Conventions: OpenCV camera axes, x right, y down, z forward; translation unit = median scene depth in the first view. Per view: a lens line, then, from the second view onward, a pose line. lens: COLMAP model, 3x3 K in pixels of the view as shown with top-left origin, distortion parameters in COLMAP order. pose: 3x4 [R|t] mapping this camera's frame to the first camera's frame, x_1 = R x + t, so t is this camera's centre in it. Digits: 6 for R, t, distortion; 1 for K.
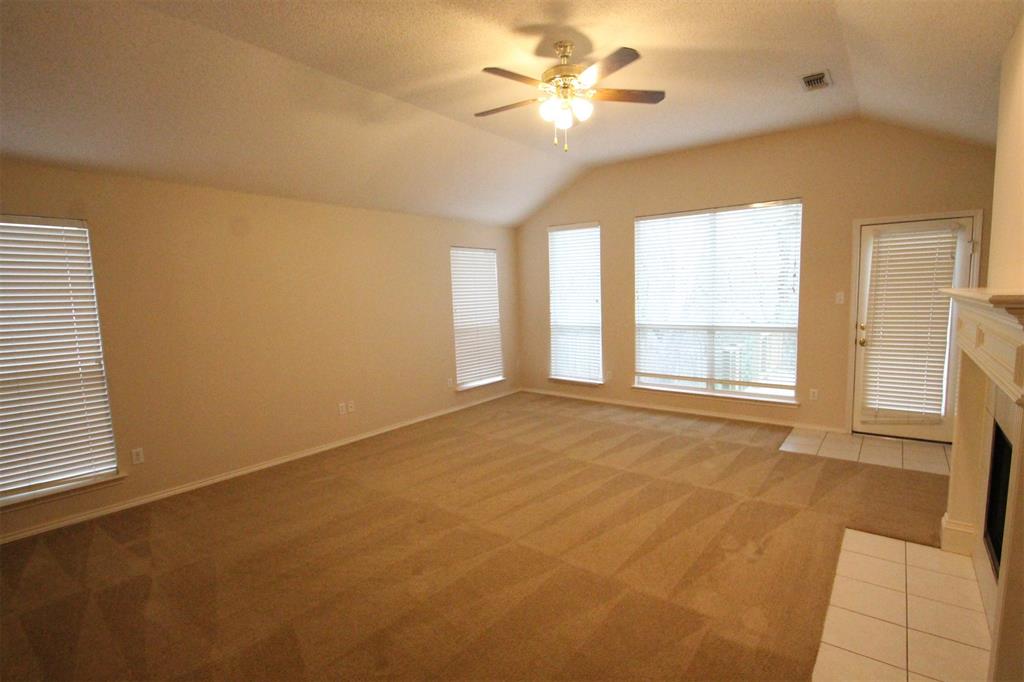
lens RADIAL K [[483.5, 0, 527.6], [0, 483.5, 347.7], [0, 0, 1]] dist [0.000129, -0.000115]
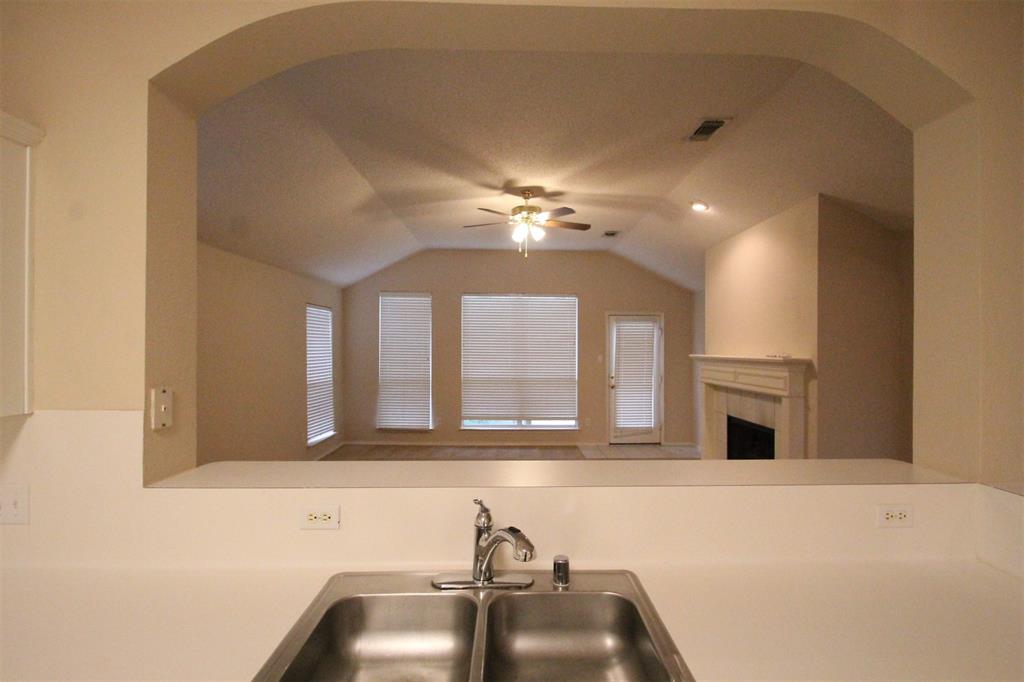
lens RADIAL K [[483.5, 0, 527.6], [0, 483.5, 347.7], [0, 0, 1]] dist [0.000129, -0.000115]
pose [[0.772967, 0.025344, 0.633940, -0.512442], [0.045314, 0.994445, -0.095009, 0.000511], [-0.632826, 0.102165, 0.767524, -0.066312]]
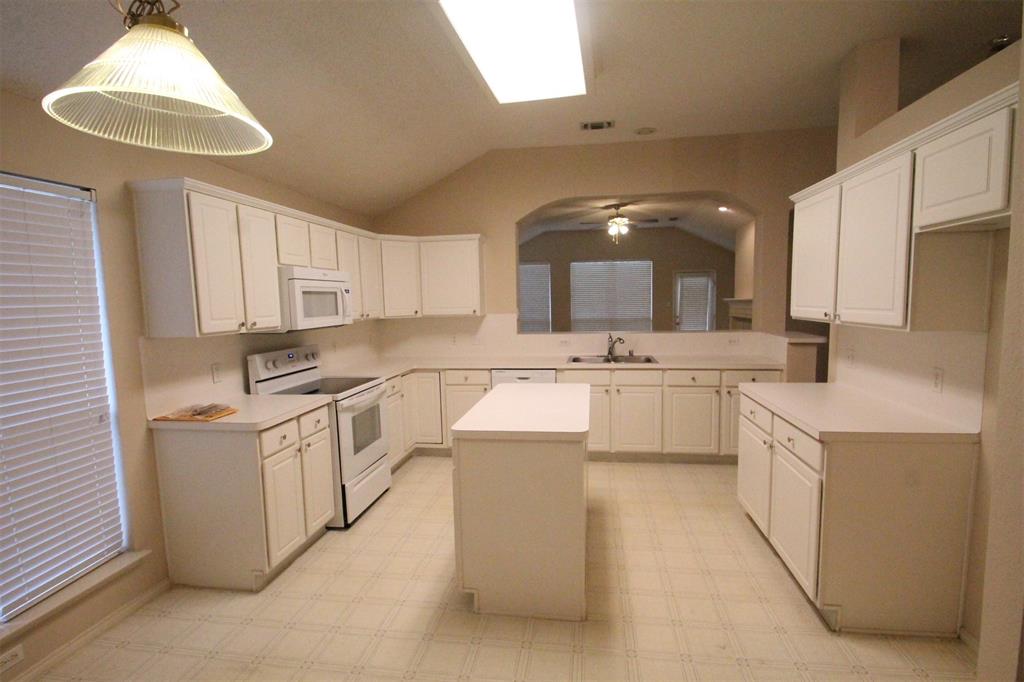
lens RADIAL K [[483.5, 0, 527.6], [0, 483.5, 347.7], [0, 0, 1]] dist [0.000129, -0.000115]
pose [[0.870863, -0.039281, 0.489954, -0.974095], [0.048841, 0.998784, -0.006738, 0.078148], [-0.489093, 0.029798, 0.871722, -0.596173]]
